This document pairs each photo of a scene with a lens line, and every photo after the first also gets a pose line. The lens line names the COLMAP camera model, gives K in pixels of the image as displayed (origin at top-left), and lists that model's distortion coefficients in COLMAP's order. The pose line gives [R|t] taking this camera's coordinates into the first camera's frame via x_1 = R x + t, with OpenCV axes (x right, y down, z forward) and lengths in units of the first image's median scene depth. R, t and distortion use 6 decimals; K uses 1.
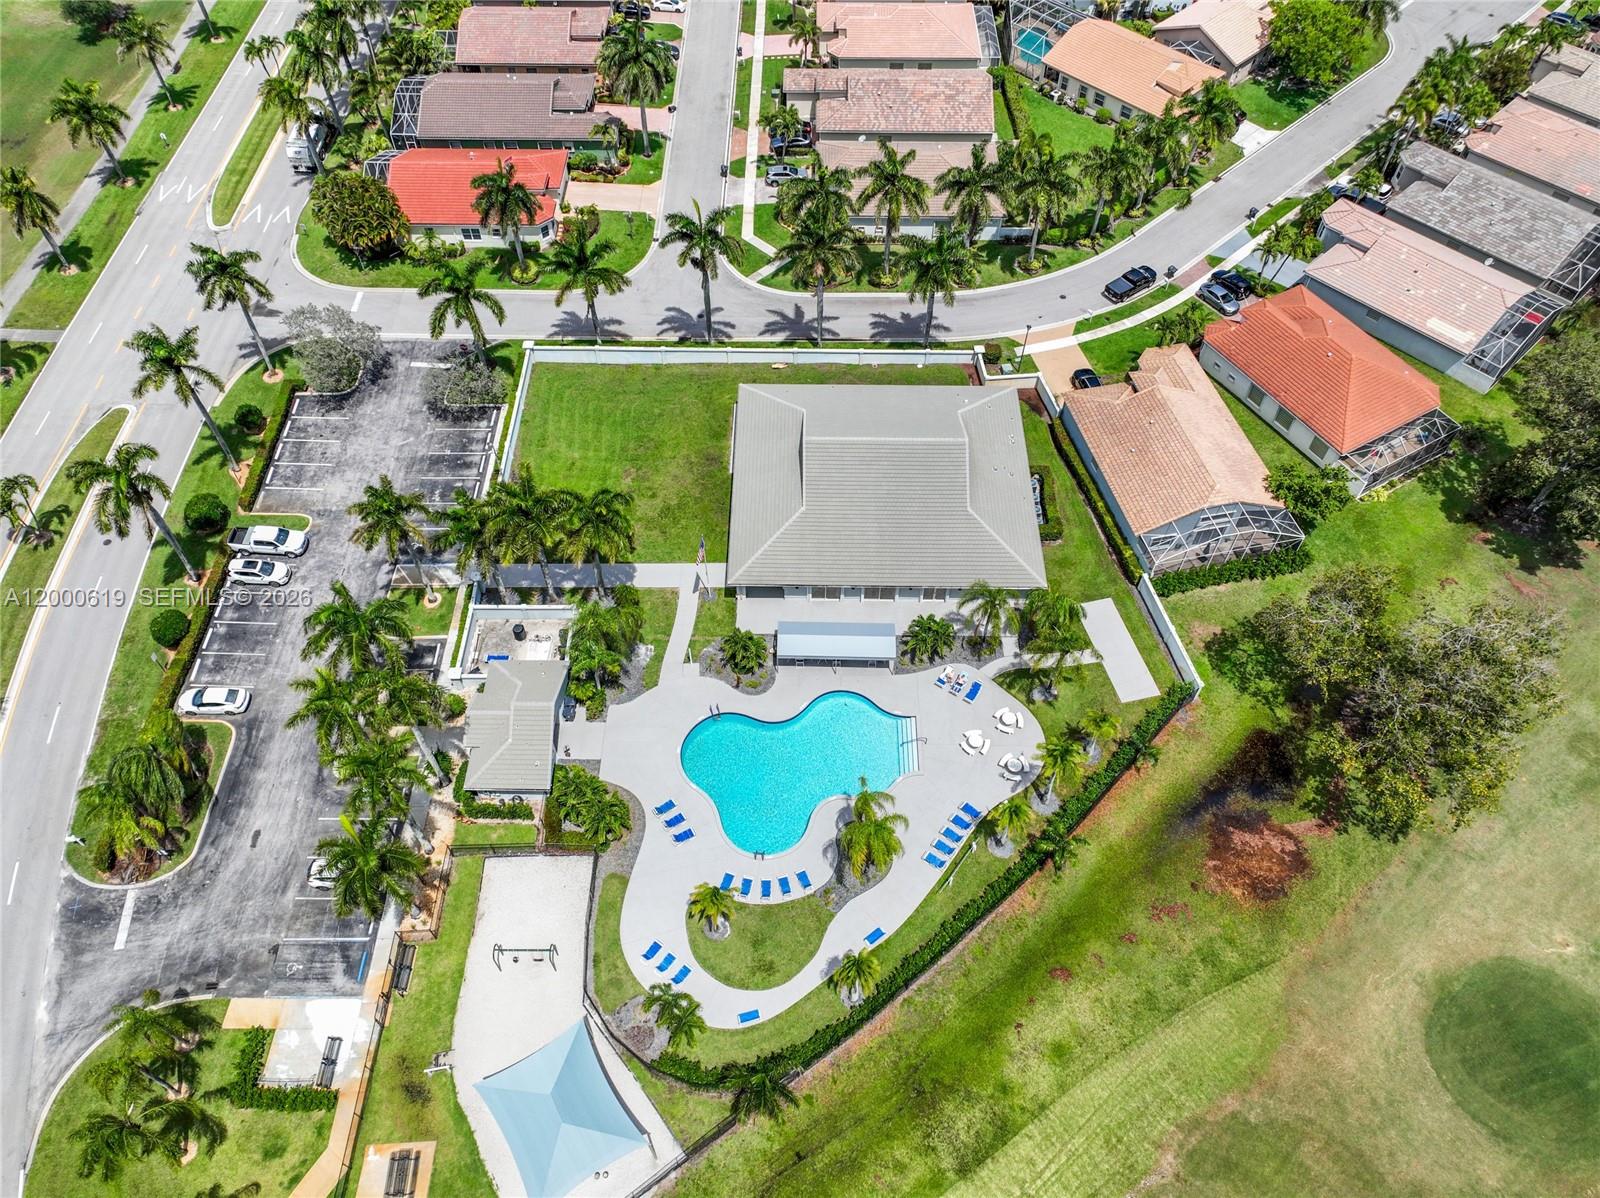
lens RADIAL K [[1103.5, 0, 800.0], [0, 1103.5, 599.0], [0, 0, 1]] dist [0.000628, 0.002724]
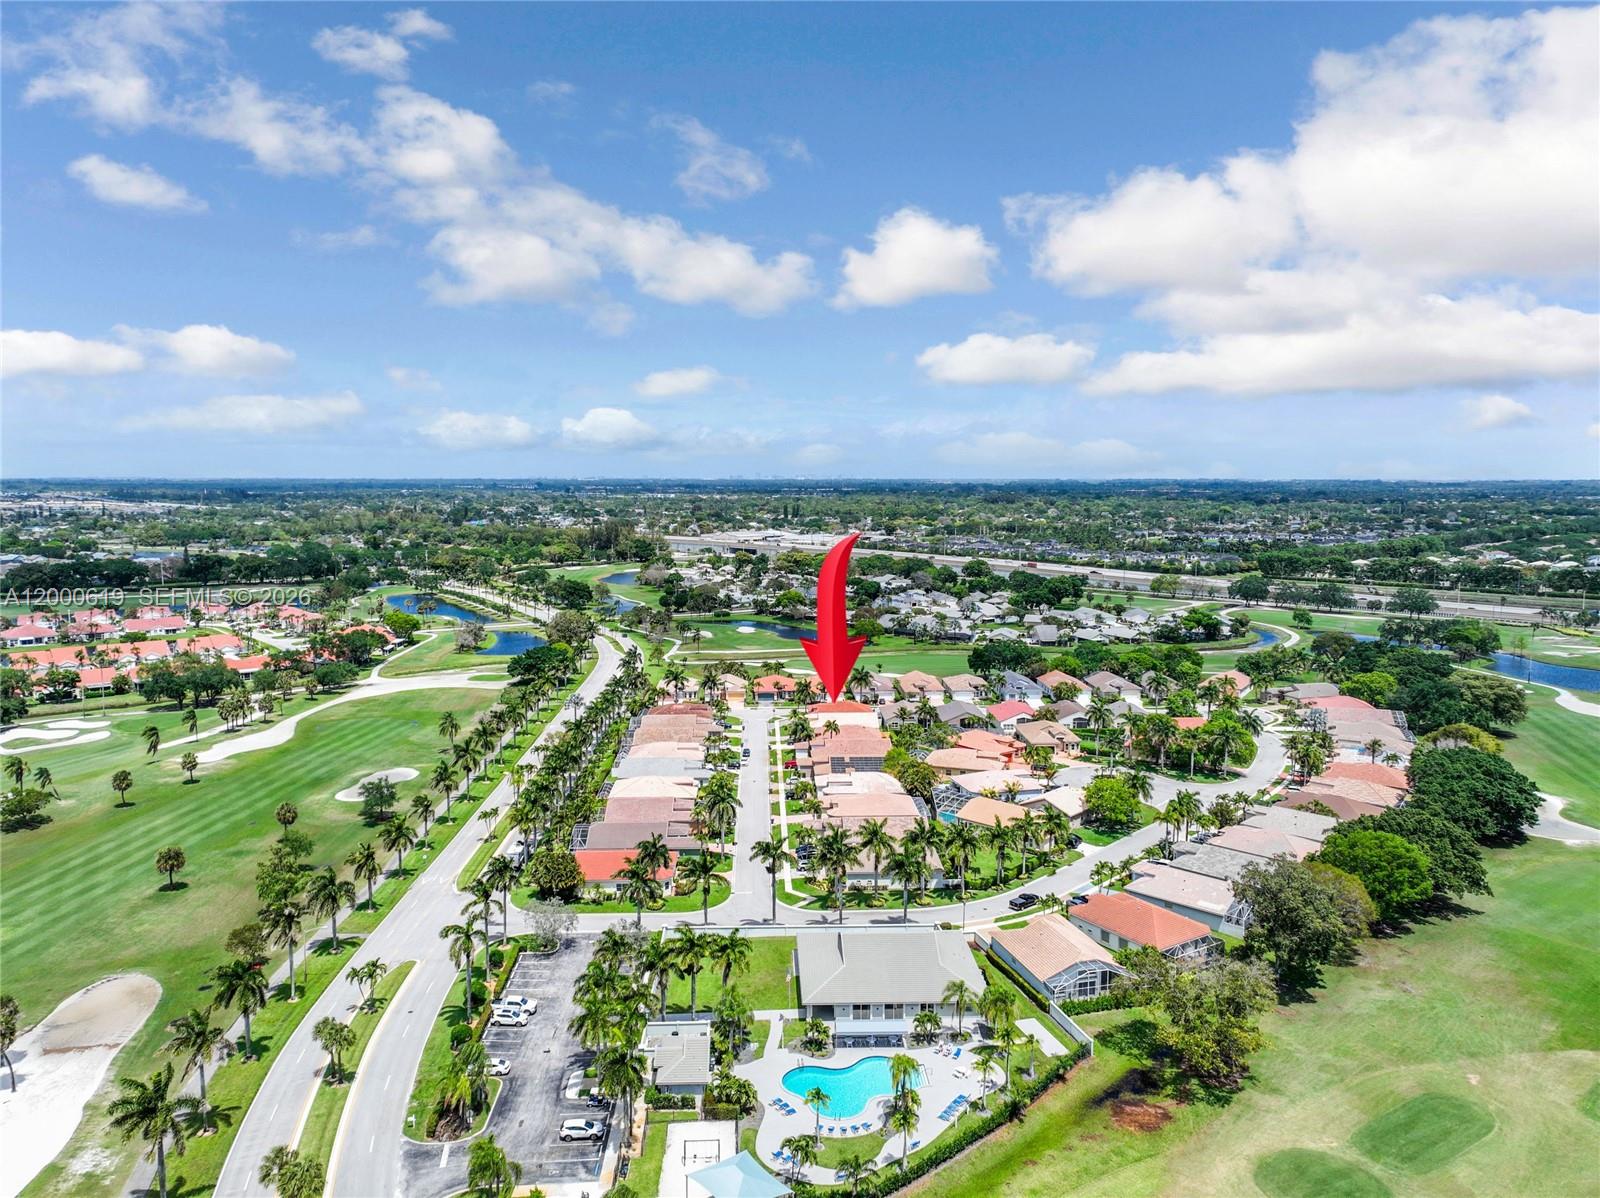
lens RADIAL K [[1103.5, 0, 800.0], [0, 1103.5, 599.0], [0, 0, 1]] dist [0.000628, 0.002724]
pose [[0.998959, -0.007090, 0.045058, -0.141812], [0.037914, 0.678262, -0.733841, 0.804515], [-0.025358, 0.734786, 0.677825, -0.587795]]
